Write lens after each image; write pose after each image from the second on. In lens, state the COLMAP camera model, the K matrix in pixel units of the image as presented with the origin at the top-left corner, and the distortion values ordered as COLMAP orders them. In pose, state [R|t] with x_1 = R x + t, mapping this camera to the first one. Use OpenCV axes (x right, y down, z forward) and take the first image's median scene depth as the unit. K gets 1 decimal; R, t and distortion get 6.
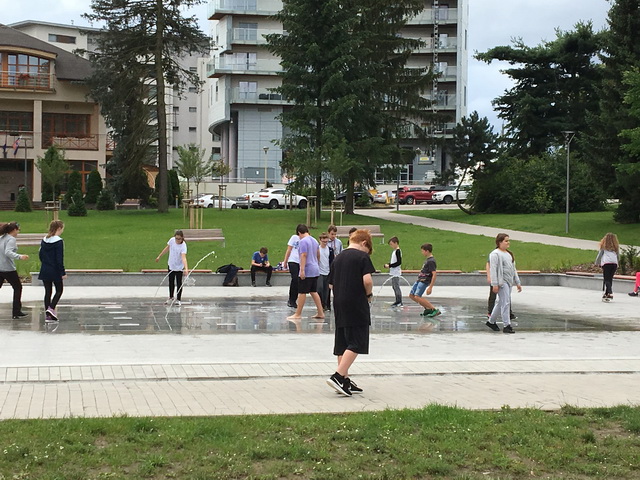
lens RADIAL K [[1238.5, 0, 305.1], [0, 1238.5, 215.6], [0, 0, 1]] dist [0.223428, 0.000000]
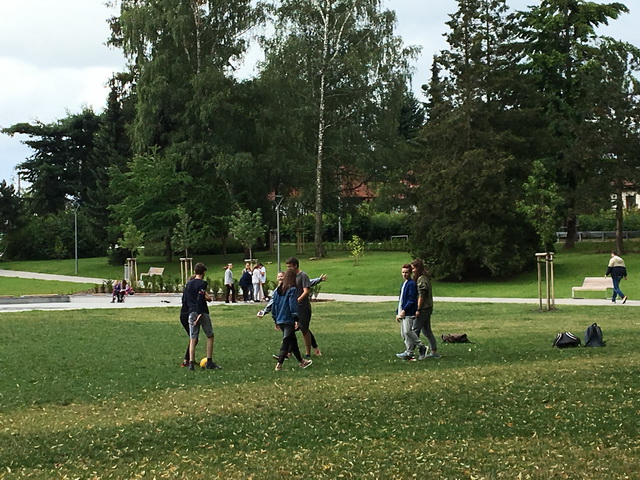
lens RADIAL K [[1595.9, 0, 330.5], [0, 1595.9, 219.4], [0, 0, 1]] dist [0.133720, 0.000000]
pose [[0.937375, -0.019111, 0.347798, -0.106952], [0.027423, 0.999444, -0.018991, -0.003677], [-0.347242, 0.027339, 0.937377, -0.569024]]
